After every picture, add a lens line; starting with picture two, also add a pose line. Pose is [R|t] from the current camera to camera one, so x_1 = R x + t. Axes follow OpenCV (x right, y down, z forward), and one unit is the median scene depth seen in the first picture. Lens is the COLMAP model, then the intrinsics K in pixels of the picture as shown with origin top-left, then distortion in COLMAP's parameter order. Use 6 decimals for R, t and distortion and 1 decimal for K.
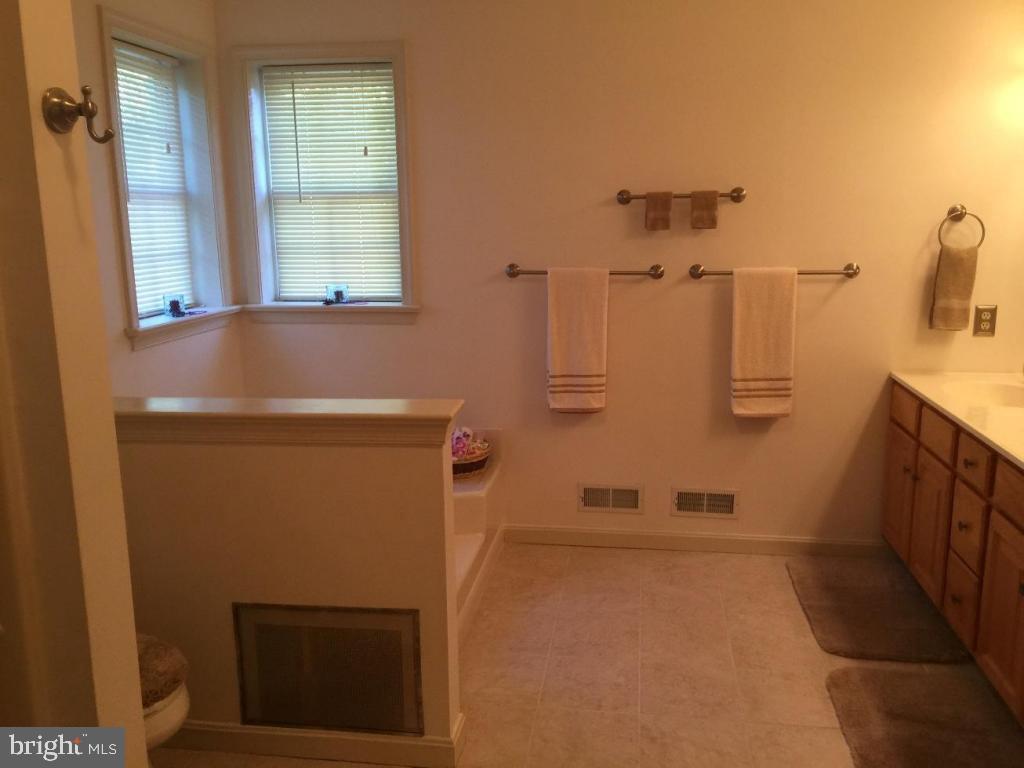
lens RADIAL K [[888.3, 0, 518.7], [0, 888.3, 386.0], [0, 0, 1]] dist [0.074383, -0.080118]
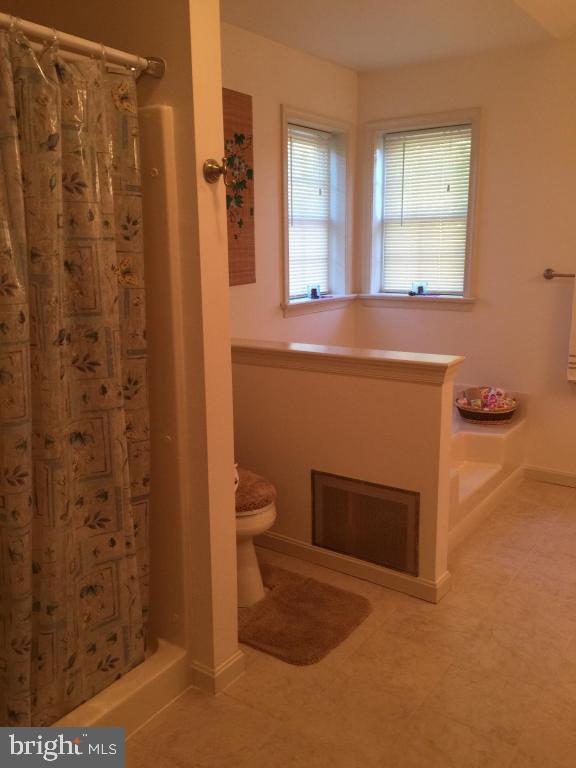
lens RADIAL K [[666.2, 0, 286.8], [0, 666.2, 385.9], [0, 0, 1]] dist [0.074383, -0.080118]
pose [[0.886534, 0.099539, -0.451828, 0.119066], [-0.088519, 0.995034, 0.045524, 0.025327], [0.454116, -0.000363, 0.890943, -0.071747]]
